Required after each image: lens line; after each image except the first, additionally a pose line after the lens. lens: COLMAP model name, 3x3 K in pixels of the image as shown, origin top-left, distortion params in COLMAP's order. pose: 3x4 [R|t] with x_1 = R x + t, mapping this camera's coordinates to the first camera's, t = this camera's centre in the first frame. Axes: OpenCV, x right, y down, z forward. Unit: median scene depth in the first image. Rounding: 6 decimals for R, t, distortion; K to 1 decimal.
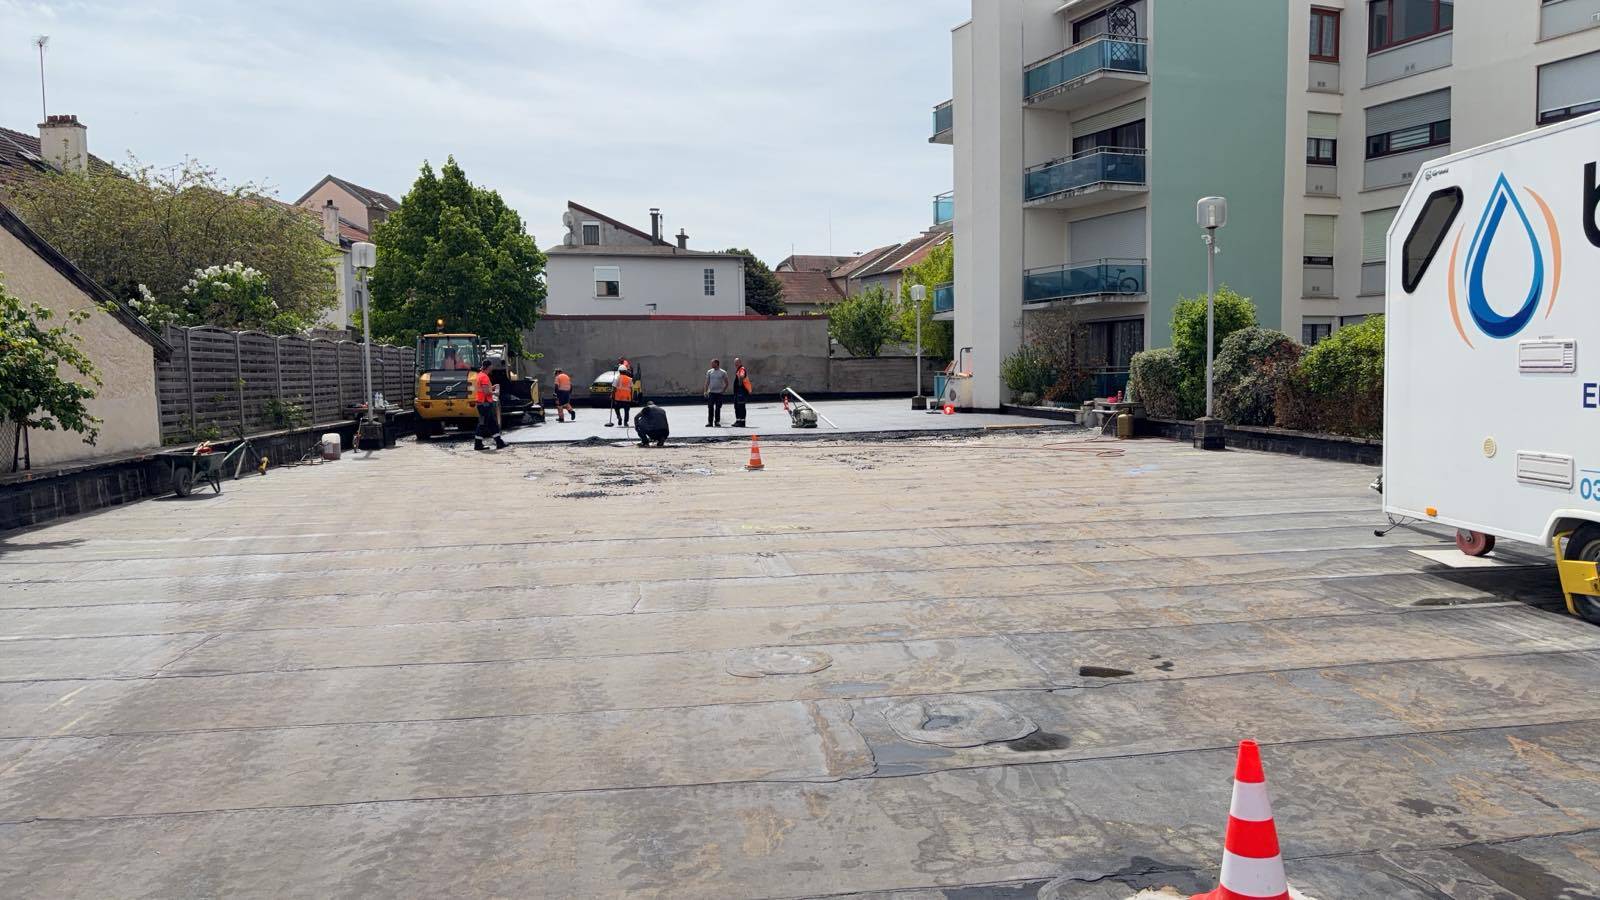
lens RADIAL K [[1146.2, 0, 800.0], [0, 1146.2, 450.0], [0, 0, 1]] dist [0.049177, -0.050816]
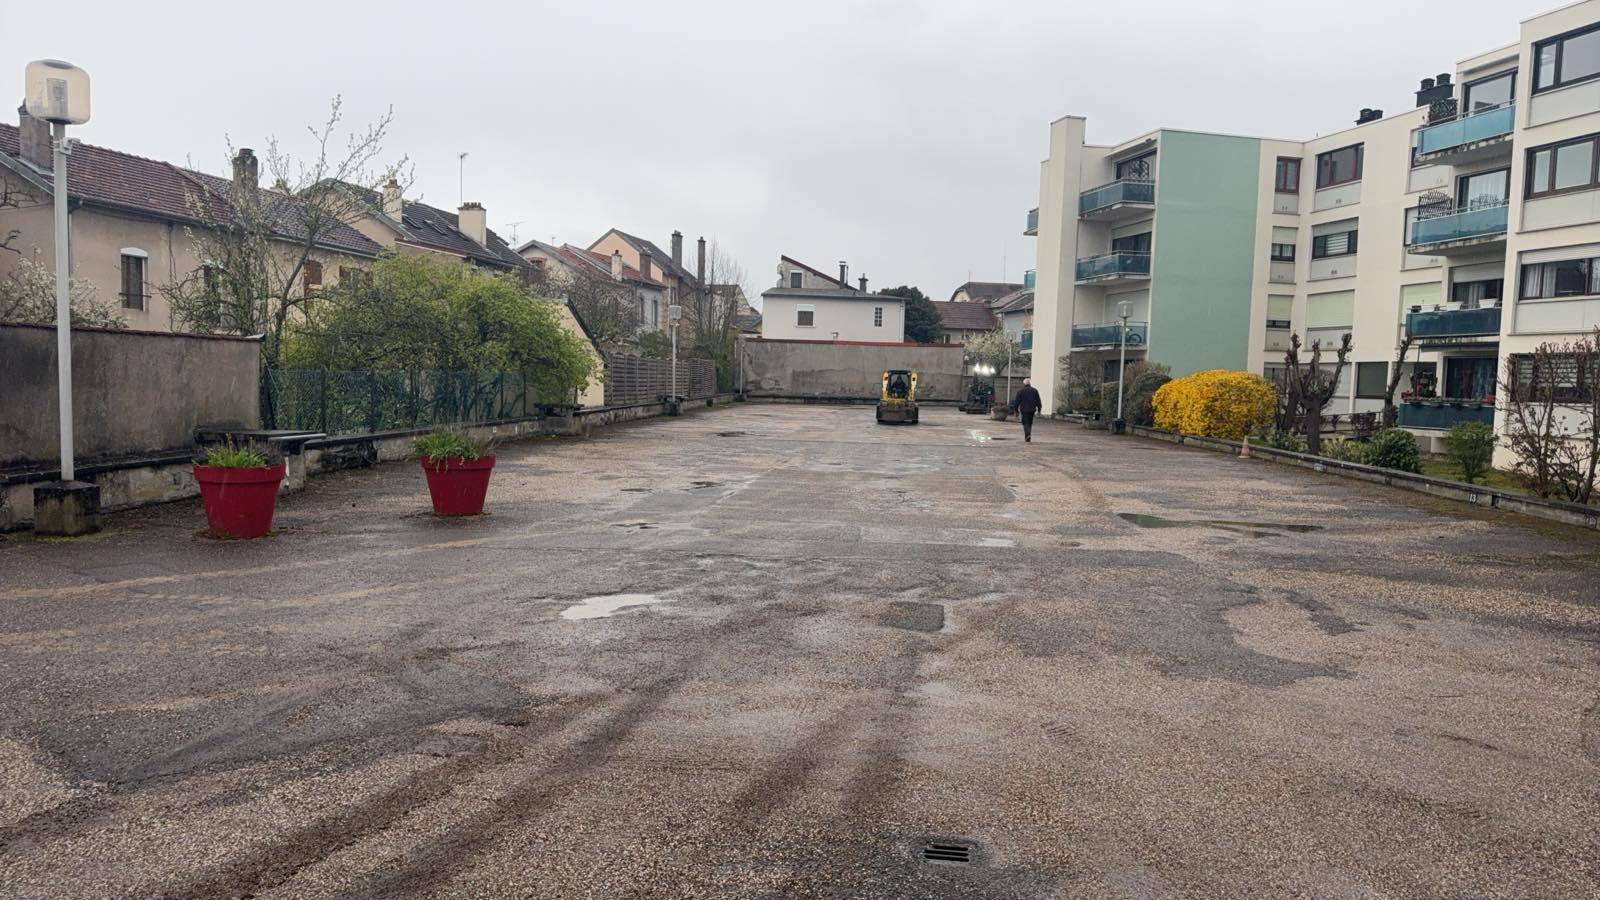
lens RADIAL K [[1055.6, 0, 800.0], [0, 1055.6, 450.0], [0, 0, 1]] dist [0.120076, -0.169280]
pose [[0.984637, 0.055075, -0.165700, 0.081726], [-0.055521, 0.998456, 0.001942, 0.026347], [0.165551, 0.007288, 0.986174, -0.455979]]
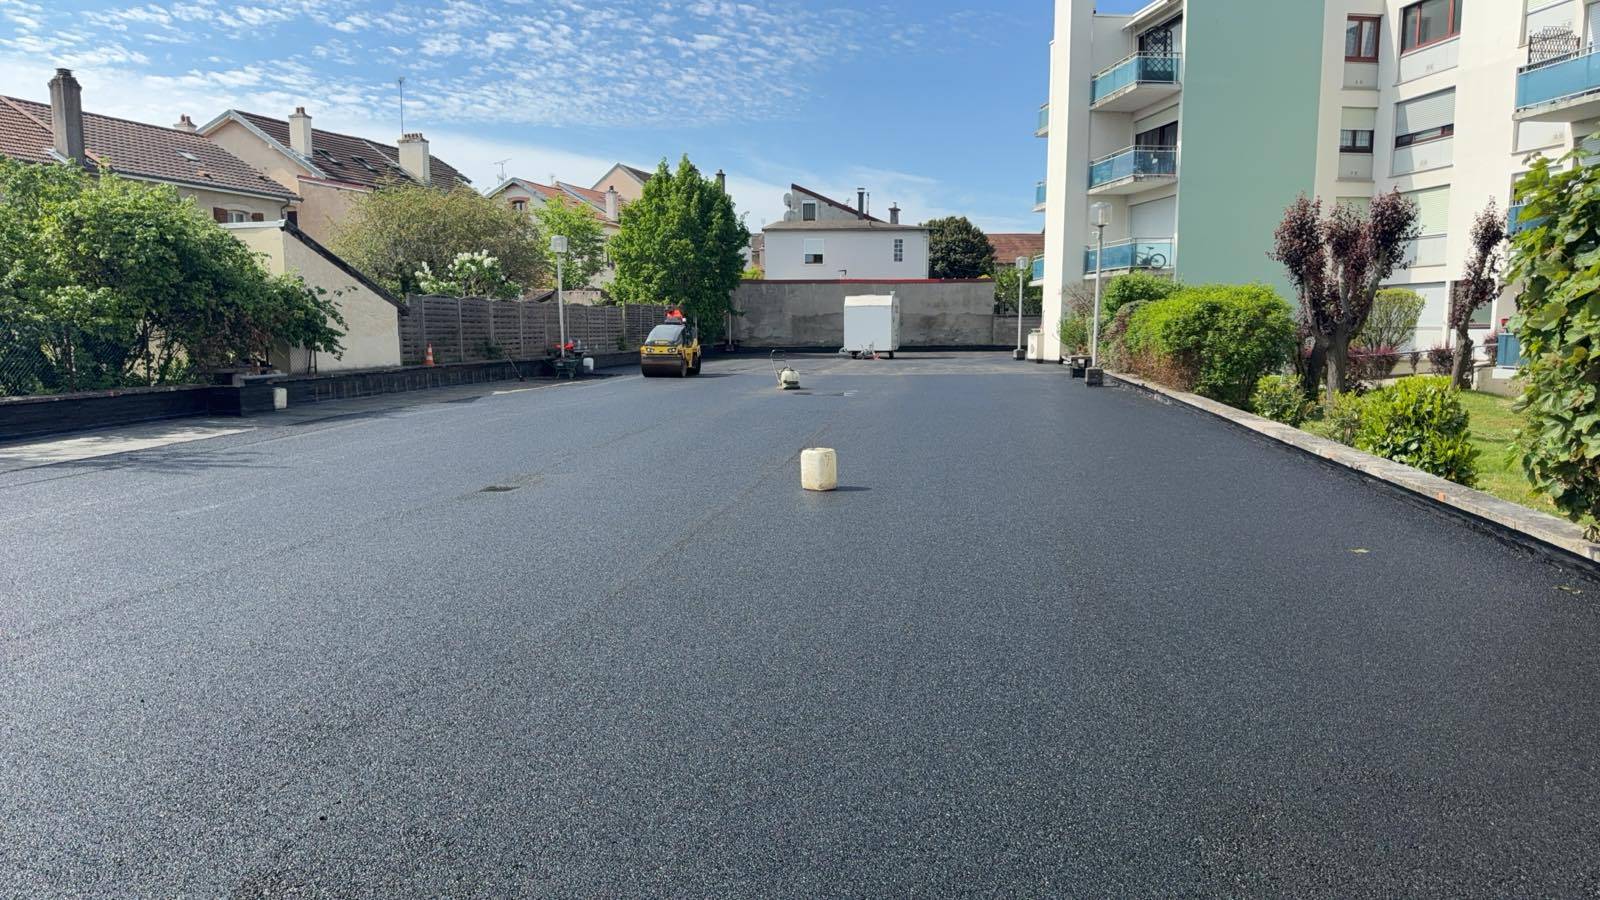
lens RADIAL K [[1069.8, 0, 800.0], [0, 1069.8, 450.0], [0, 0, 1]] dist [0.072857, -0.077668]
pose [[0.964582, 0.046868, -0.259585, 0.210420], [-0.034198, 0.998003, 0.053116, 0.007852], [0.261556, -0.042357, 0.964259, -0.187850]]
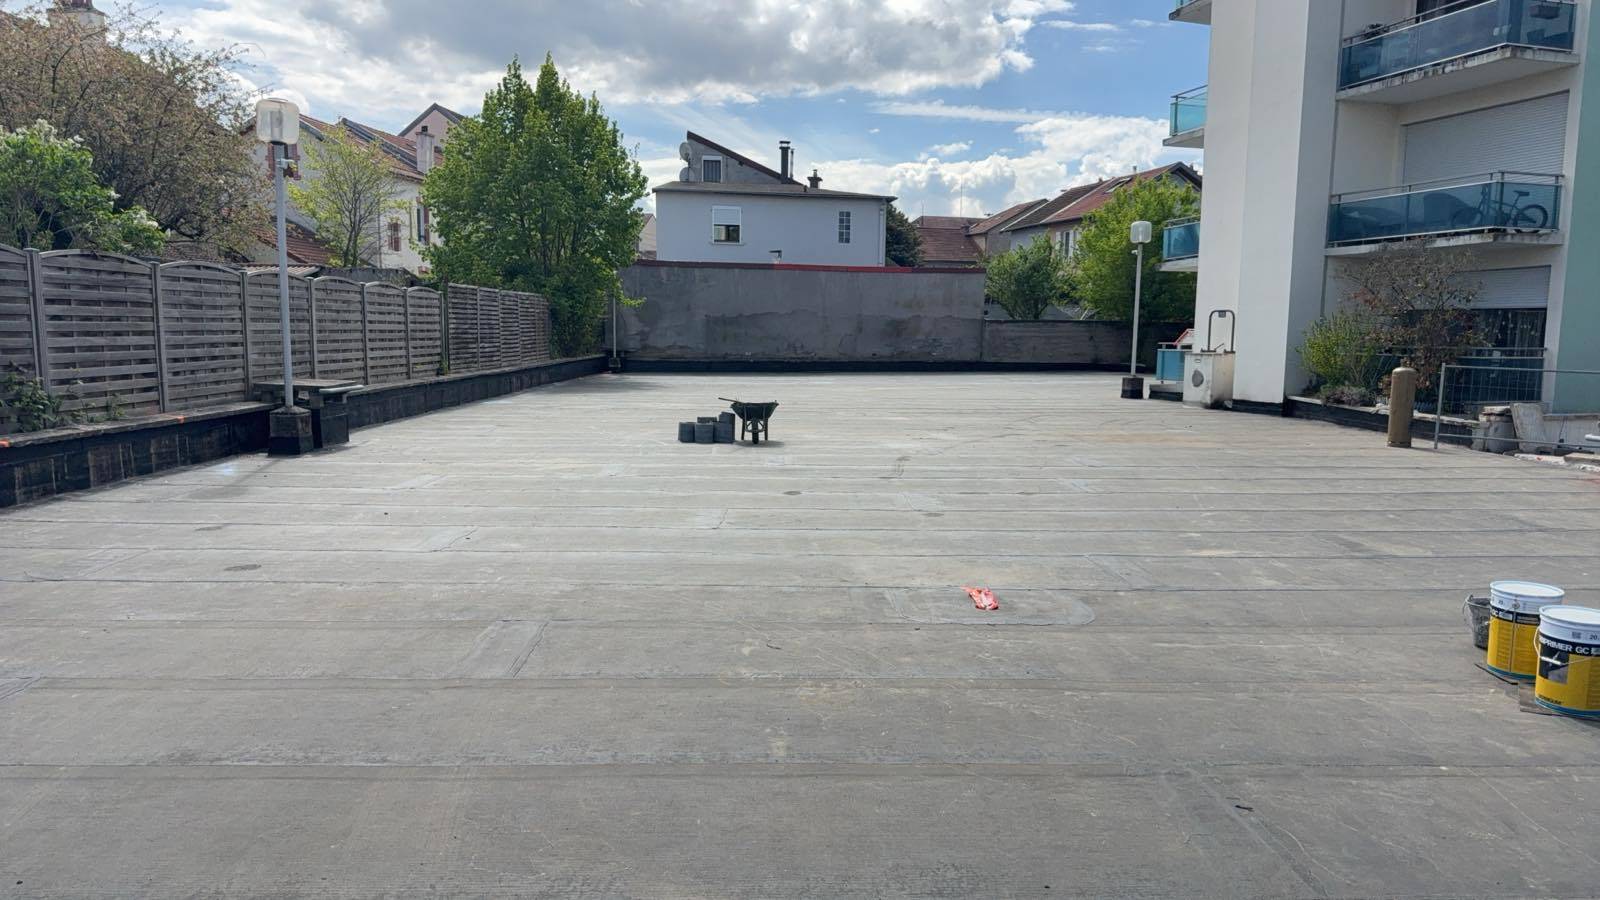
lens RADIAL K [[1069.8, 0, 800.0], [0, 1069.8, 450.0], [0, 0, 1]] dist [0.072857, -0.077668]
pose [[0.993554, 0.042156, -0.105228, -0.036606], [-0.037587, 0.998278, 0.045034, -0.027268], [0.106945, -0.040789, 0.993428, 0.343108]]
